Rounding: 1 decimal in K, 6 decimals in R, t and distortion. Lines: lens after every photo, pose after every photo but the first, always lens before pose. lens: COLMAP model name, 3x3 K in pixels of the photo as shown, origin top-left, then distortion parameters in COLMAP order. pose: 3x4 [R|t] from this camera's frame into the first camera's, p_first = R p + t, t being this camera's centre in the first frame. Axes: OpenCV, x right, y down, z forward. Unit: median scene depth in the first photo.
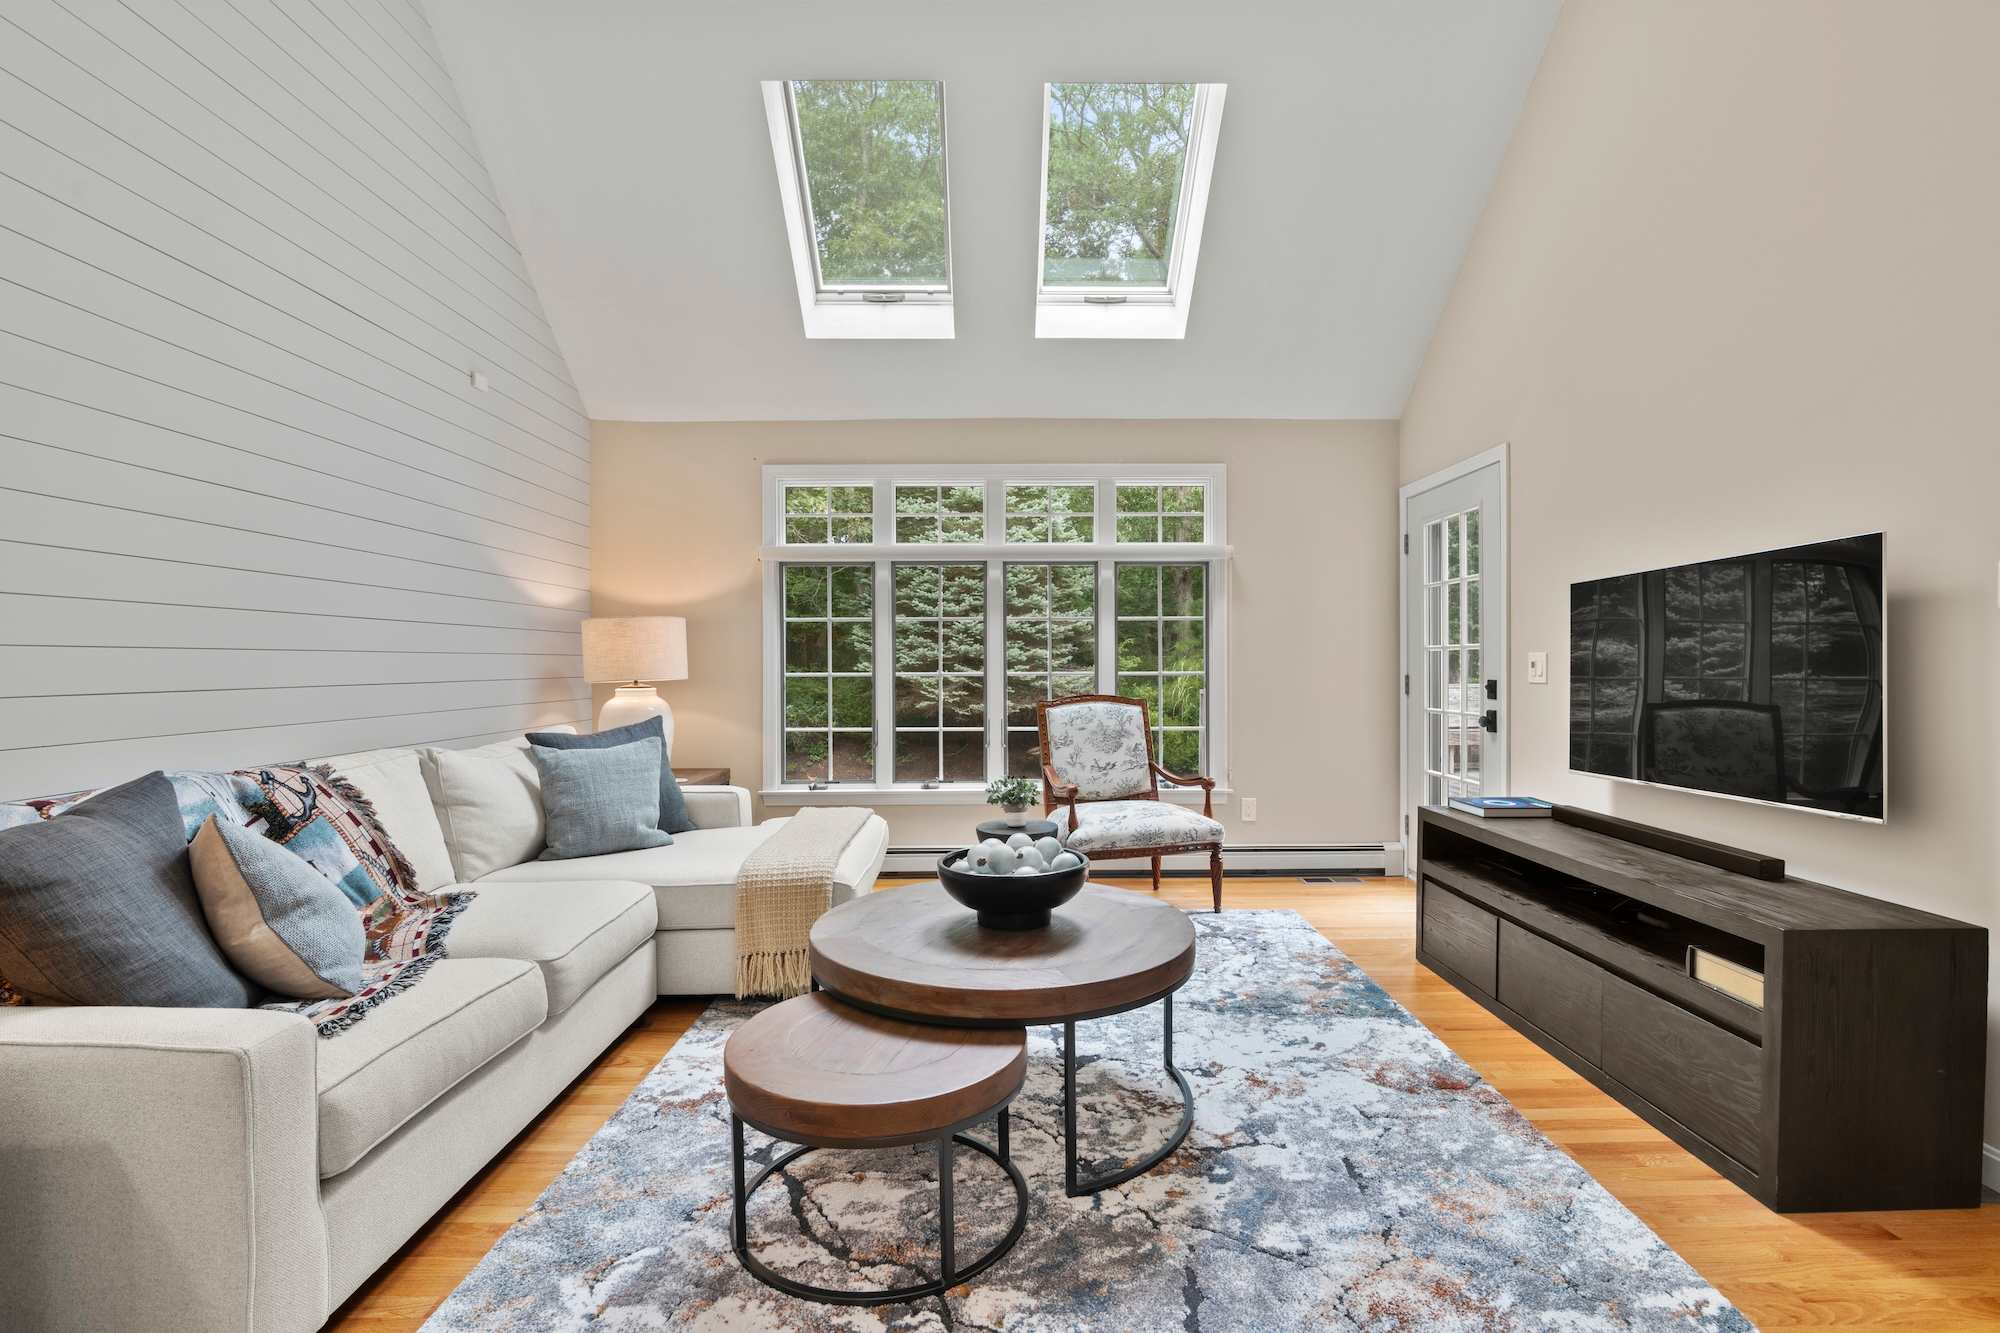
lens RADIAL K [[924.9, 0, 1039.8], [0, 924.9, 678.5], [0, 0, 1]] dist [-0.019916, 0.001122]
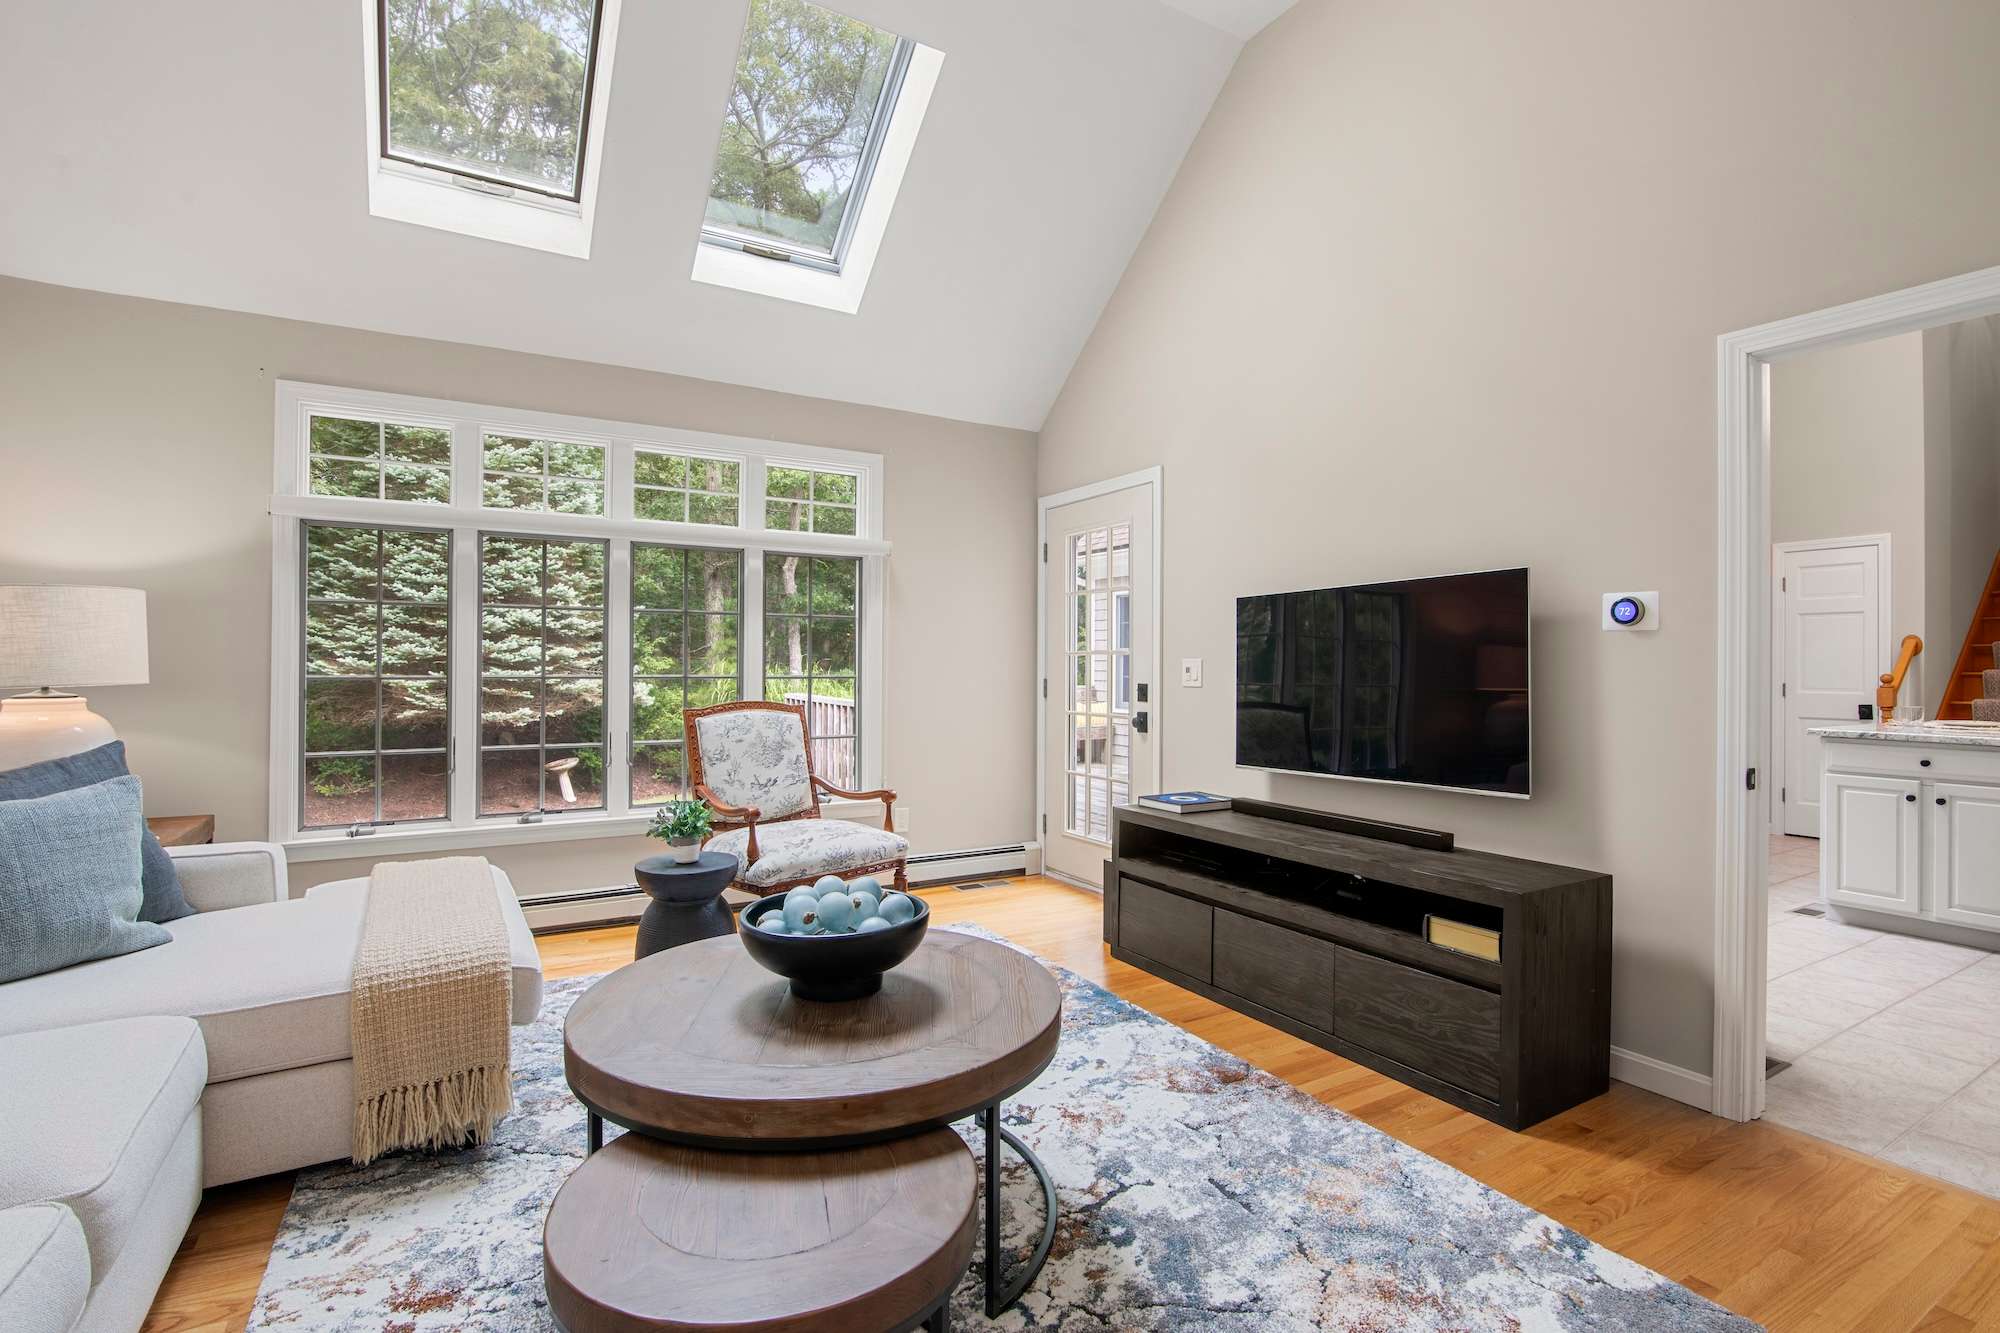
lens RADIAL K [[924.9, 0, 1002.0], [0, 924.9, 668.2], [0, 0, 1]] dist [-0.019916, 0.001122]
pose [[0.868436, 0.007021, 0.495751, -0.250207], [-0.000313, 0.999907, -0.013614, -0.002654], [-0.495801, 0.011668, 0.868358, 0.190126]]
